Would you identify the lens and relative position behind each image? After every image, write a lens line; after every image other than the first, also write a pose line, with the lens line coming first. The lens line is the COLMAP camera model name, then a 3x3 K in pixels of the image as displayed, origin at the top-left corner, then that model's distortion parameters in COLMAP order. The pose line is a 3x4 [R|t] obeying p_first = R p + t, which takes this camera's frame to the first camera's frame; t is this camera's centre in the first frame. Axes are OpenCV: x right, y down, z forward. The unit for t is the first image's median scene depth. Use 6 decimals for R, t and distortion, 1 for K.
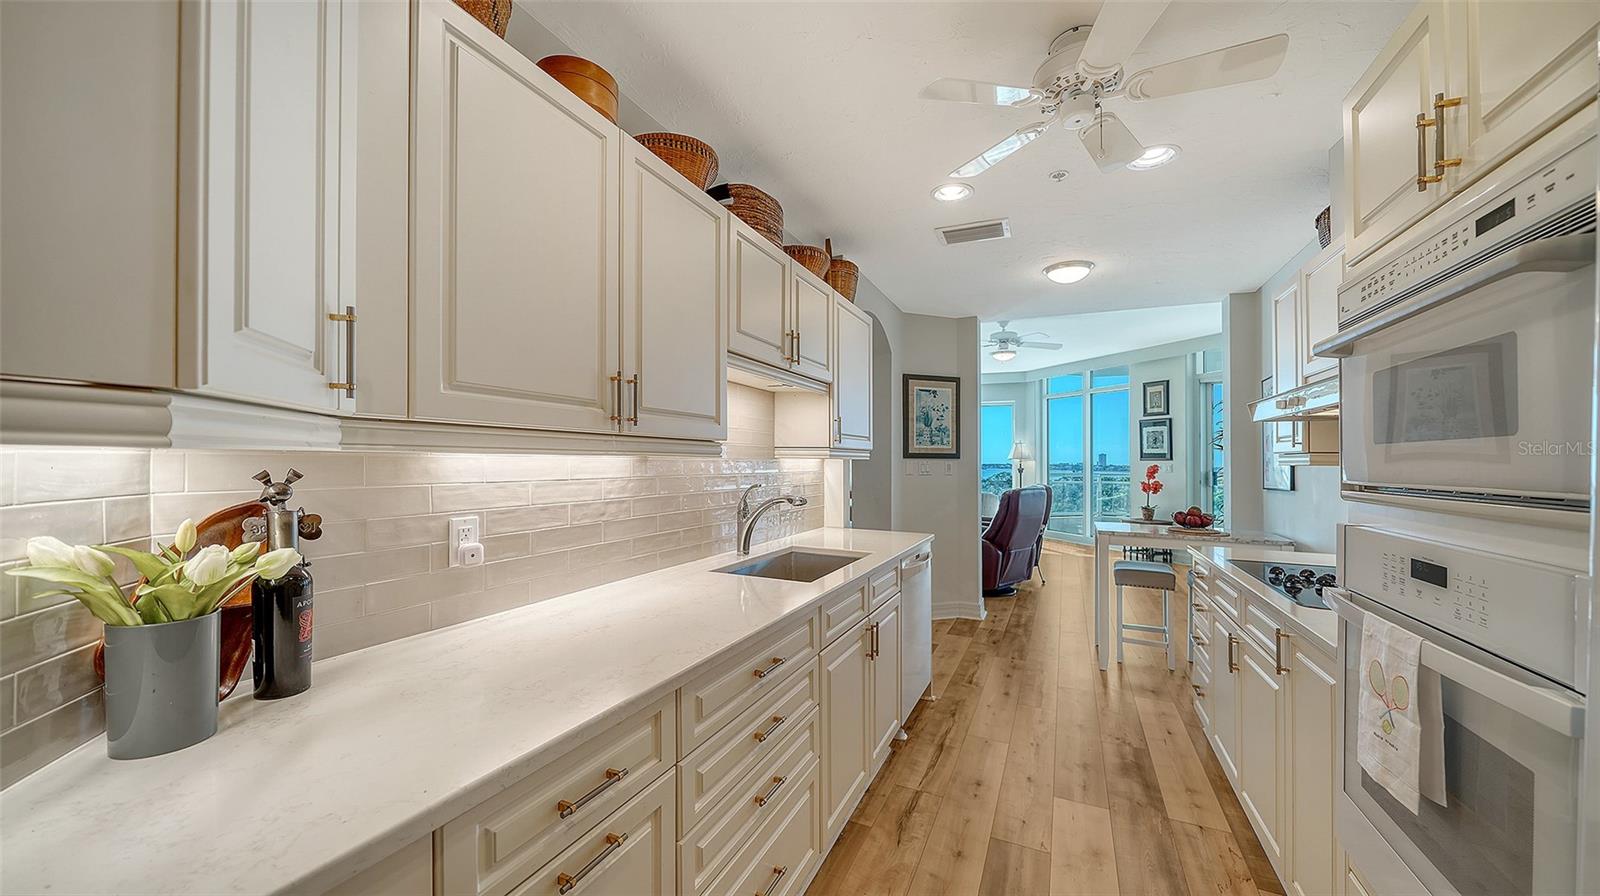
lens RADIAL K [[551.4, 0, 791.1], [0, 551.4, 443.3], [0, 0, 1]] dist [0.008643, 0.000013]
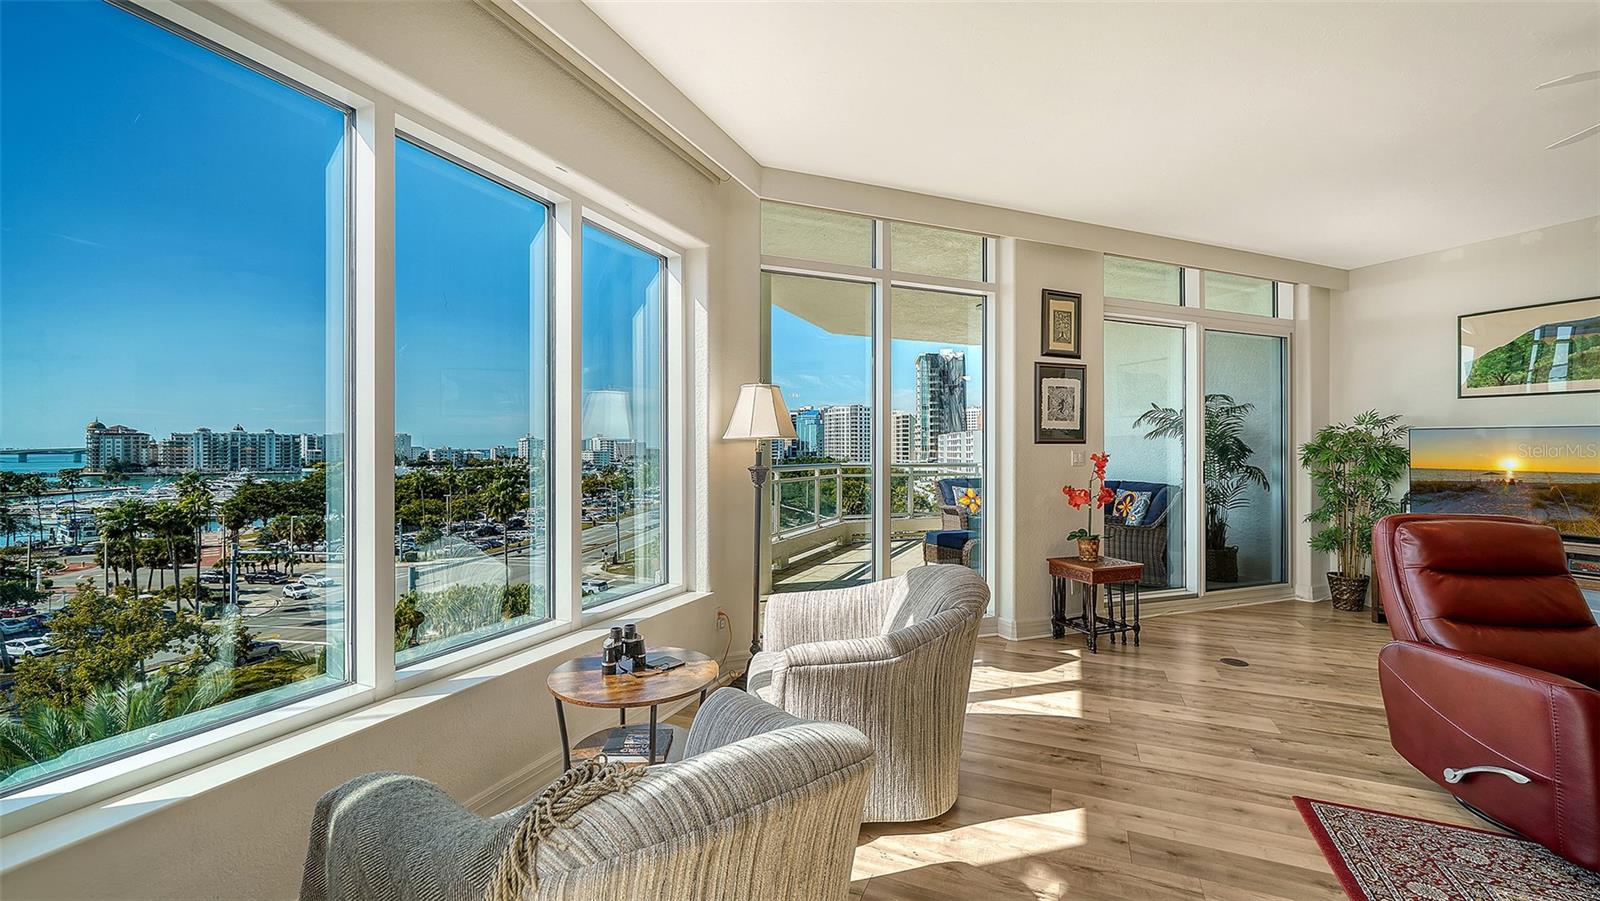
lens RADIAL K [[647.9, 0, 795.8], [0, 647.9, 440.2], [0, 0, 1]] dist [-0.003072, 0.000411]
pose [[-0.052746, 0.004099, 0.998600, 0.077937], [-0.035119, 0.999365, -0.005957, 0.048826], [-0.997990, -0.035384, -0.052568, 1.556490]]
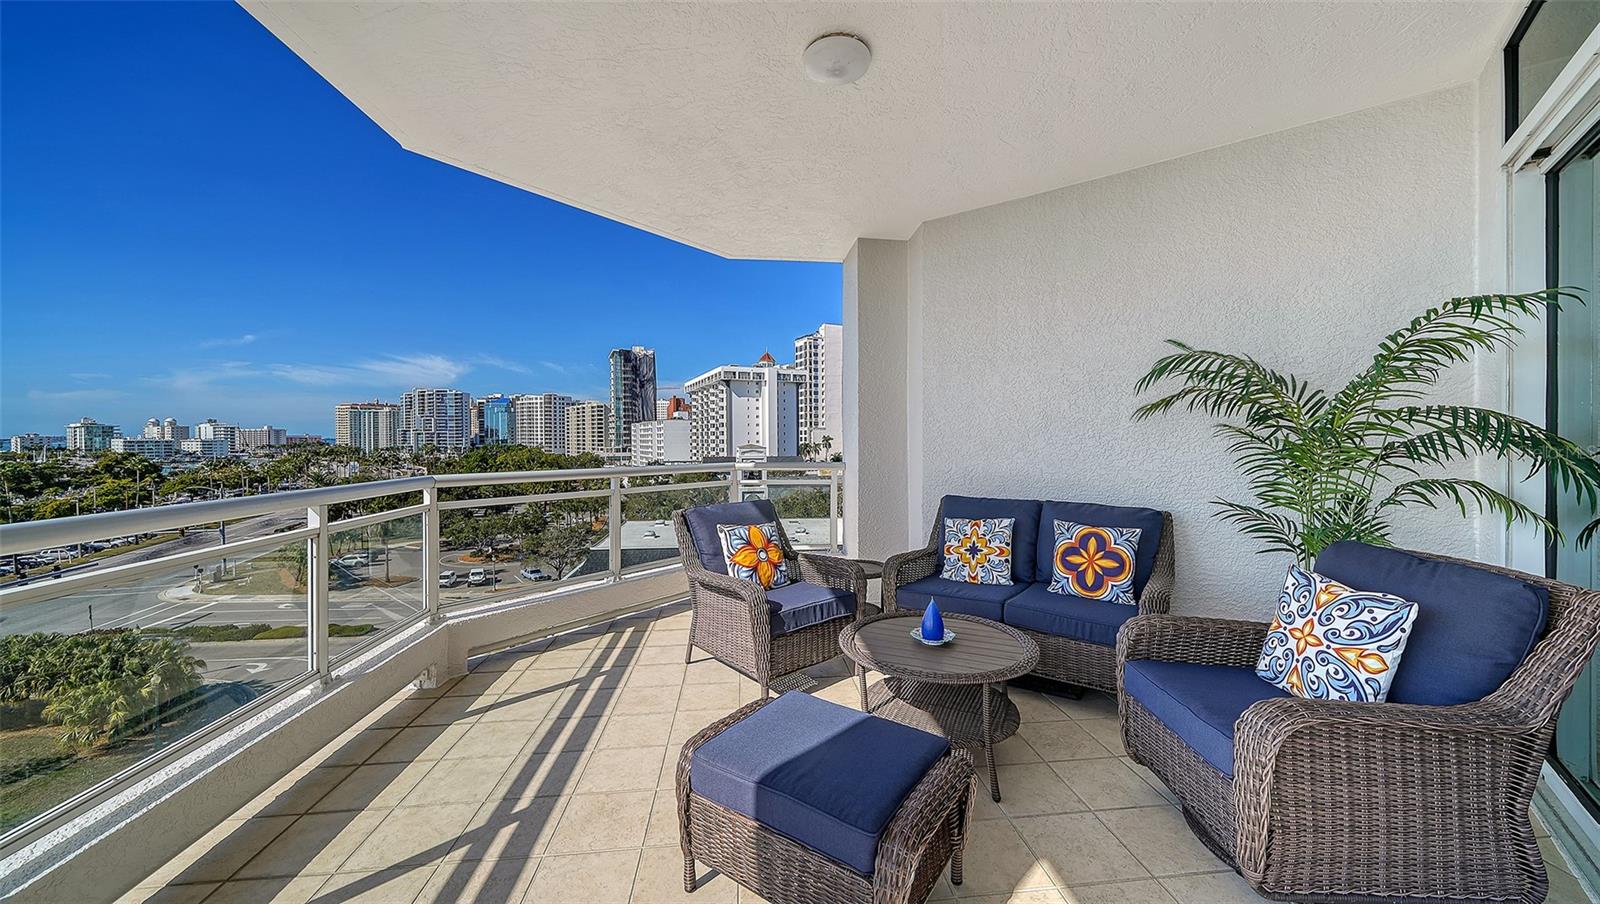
lens RADIAL K [[569.4, 0, 802.6], [0, 569.4, 443.5], [0, 0, 1]] dist [-0.002669, -0.000452]
pose [[-0.533033, -0.019732, 0.845864, 0.893849], [-0.032314, 0.999473, 0.002952, 0.047335], [-0.845477, -0.025760, -0.533390, 1.376824]]
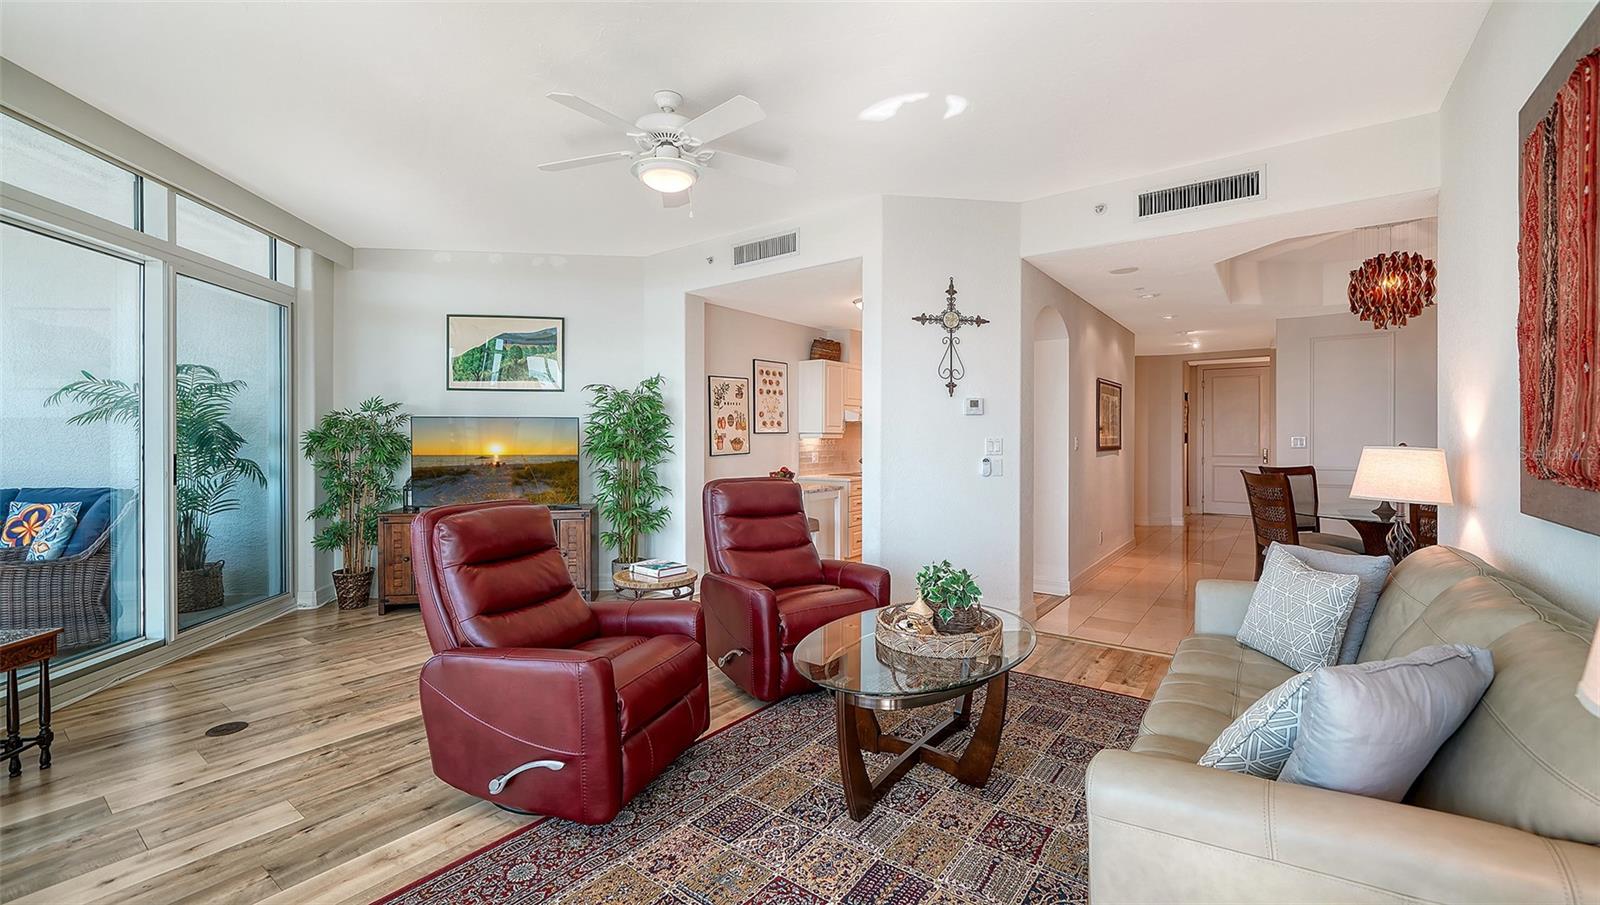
lens RADIAL K [[647.9, 0, 795.8], [0, 647.9, 442.2], [0, 0, 1]] dist [-0.003072, 0.000411]
pose [[-0.983125, -0.007462, 0.182782, 0.207916], [-0.011920, 0.999657, -0.023303, 0.048451], [-0.182546, -0.025089, -0.982877, 1.470787]]
